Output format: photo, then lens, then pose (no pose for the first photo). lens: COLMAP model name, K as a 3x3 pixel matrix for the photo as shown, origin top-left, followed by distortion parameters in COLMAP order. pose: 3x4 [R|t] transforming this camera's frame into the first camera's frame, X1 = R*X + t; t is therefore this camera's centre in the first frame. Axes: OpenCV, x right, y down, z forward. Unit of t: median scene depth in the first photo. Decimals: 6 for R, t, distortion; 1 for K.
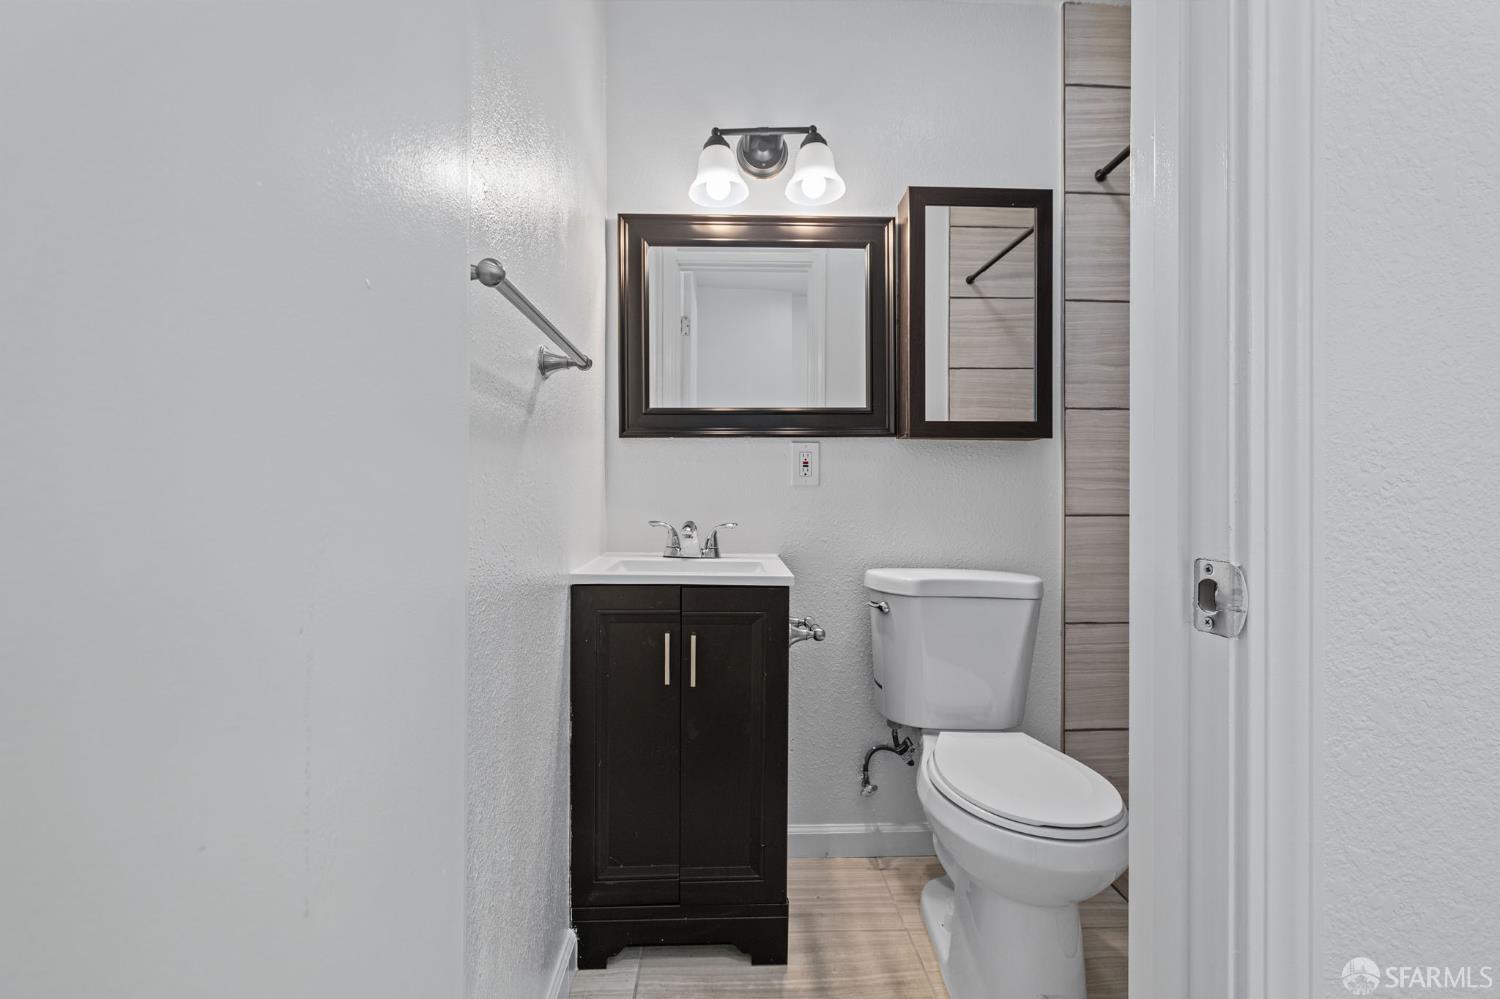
lens RADIAL K [[623.4, 0, 750.0], [0, 623.4, 499.5], [0, 0, 1]] dist [-0.000350, -0.000150]
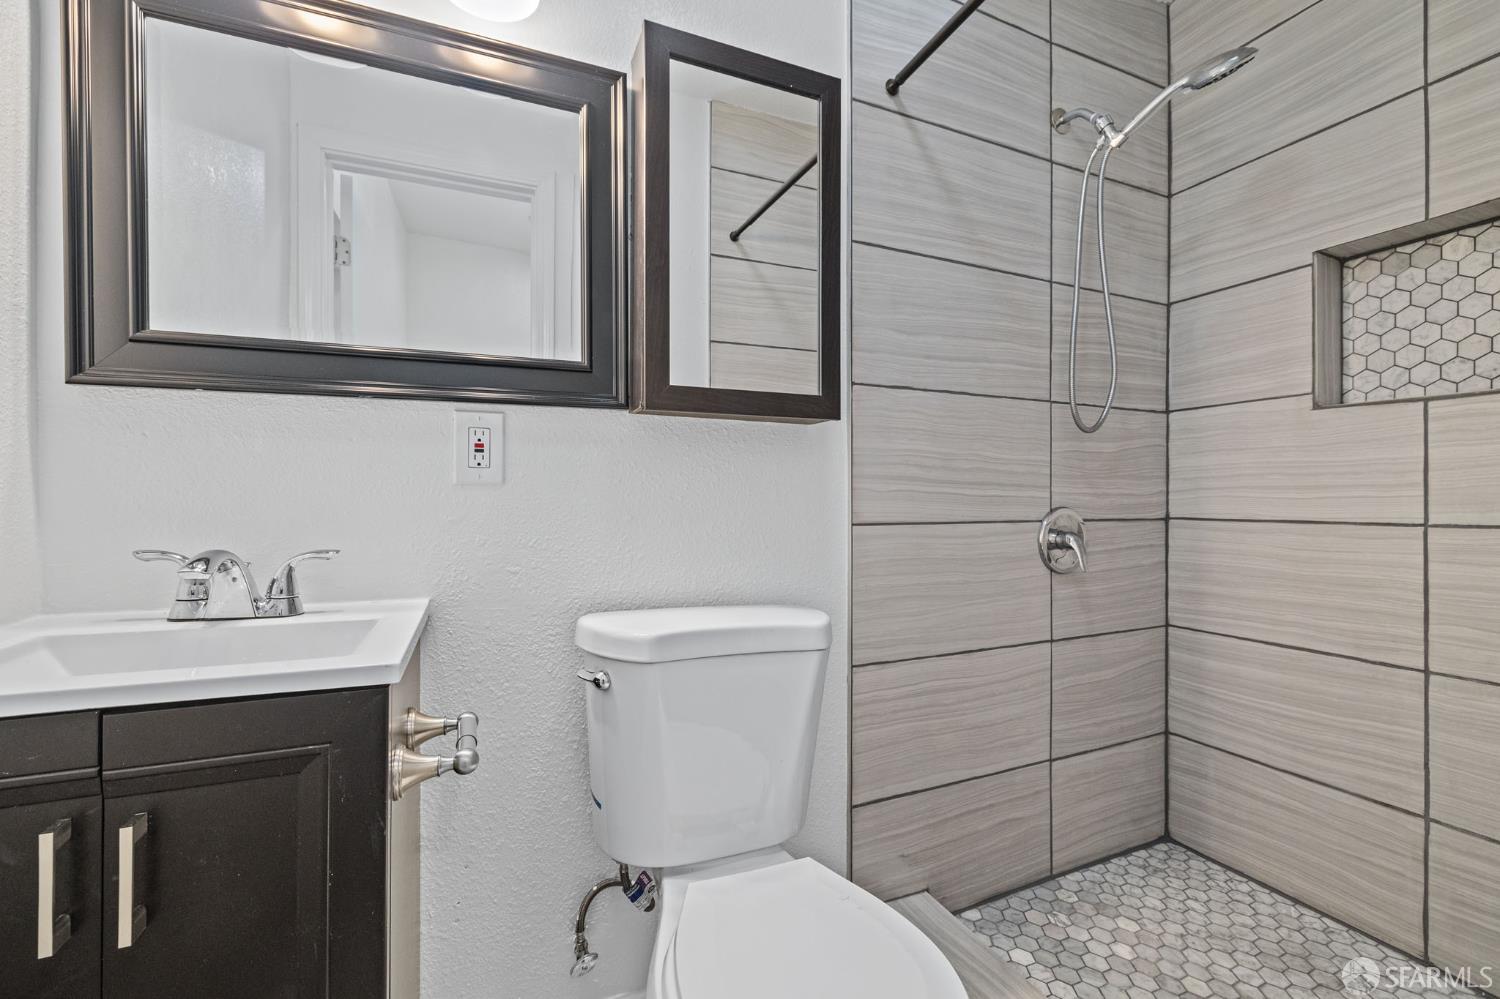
lens RADIAL K [[637.4, 0, 768.5], [0, 637.4, 496.5], [0, 0, 1]] dist [-0.000071, 0.000153]
pose [[0.924300, 0.000029, 0.381666, 0.116518], [0.001935, 0.999987, -0.004762, -0.005573], [-0.381661, 0.005140, 0.924288, 0.326913]]
